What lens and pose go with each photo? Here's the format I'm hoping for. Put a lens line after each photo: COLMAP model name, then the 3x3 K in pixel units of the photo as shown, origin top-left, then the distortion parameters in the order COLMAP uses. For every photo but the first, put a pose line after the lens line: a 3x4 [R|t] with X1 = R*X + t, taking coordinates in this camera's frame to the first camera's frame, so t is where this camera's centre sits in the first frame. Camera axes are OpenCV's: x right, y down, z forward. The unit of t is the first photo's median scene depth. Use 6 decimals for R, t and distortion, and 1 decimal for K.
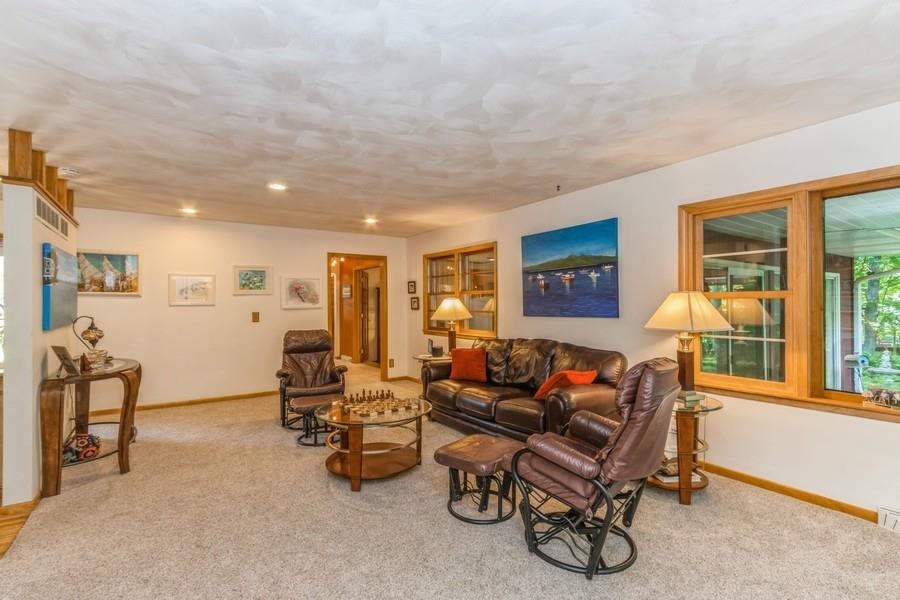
lens RADIAL K [[418.8, 0, 448.1], [0, 418.8, 300.4], [0, 0, 1]] dist [0.005440, 0.000056]
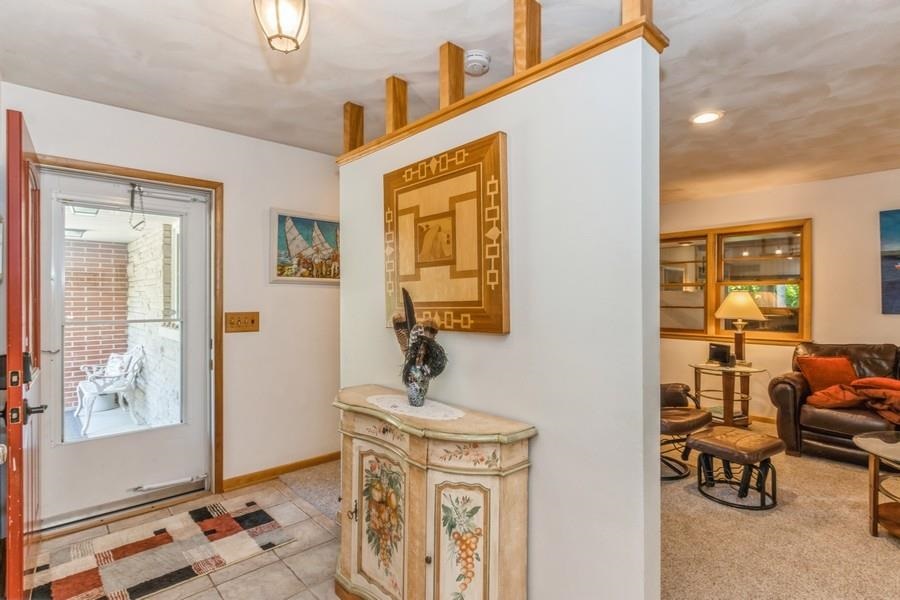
lens RADIAL K [[450.0, 0, 450.4], [0, 450.0, 297.9], [0, 0, 1]] dist [0.003742, 0.000538]
pose [[0.990006, 0.003986, 0.140968, -0.801858], [-0.004715, 0.999977, 0.004837, 0.007578], [-0.140946, -0.005453, 0.990002, 0.316711]]
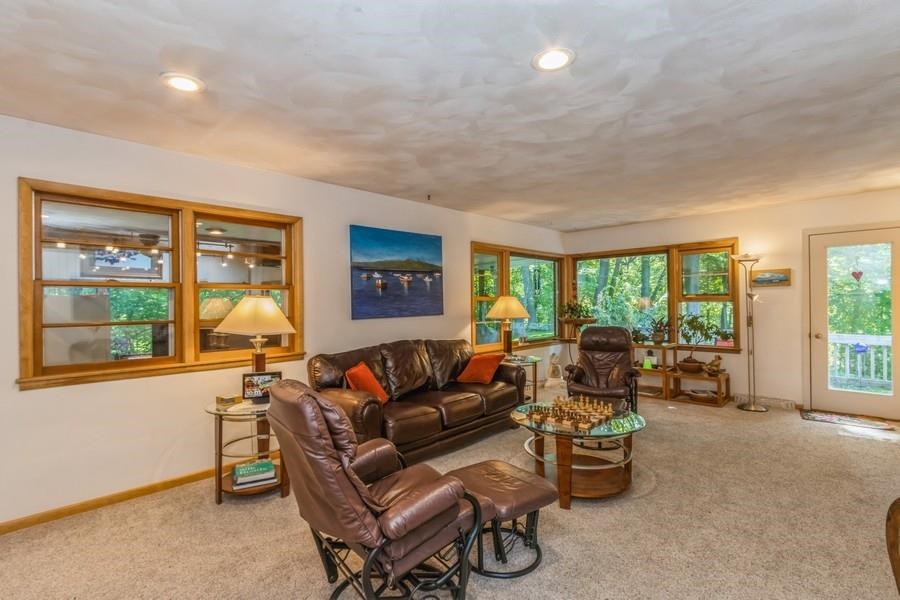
lens RADIAL K [[418.8, 0, 449.5], [0, 418.8, 303.3], [0, 0, 1]] dist [0.005440, 0.000056]
pose [[-0.173753, 0.007040, 0.984764, -0.753375], [0.007983, 0.999952, -0.005740, 0.012228], [-0.984757, 0.006864, -0.173801, 1.054820]]
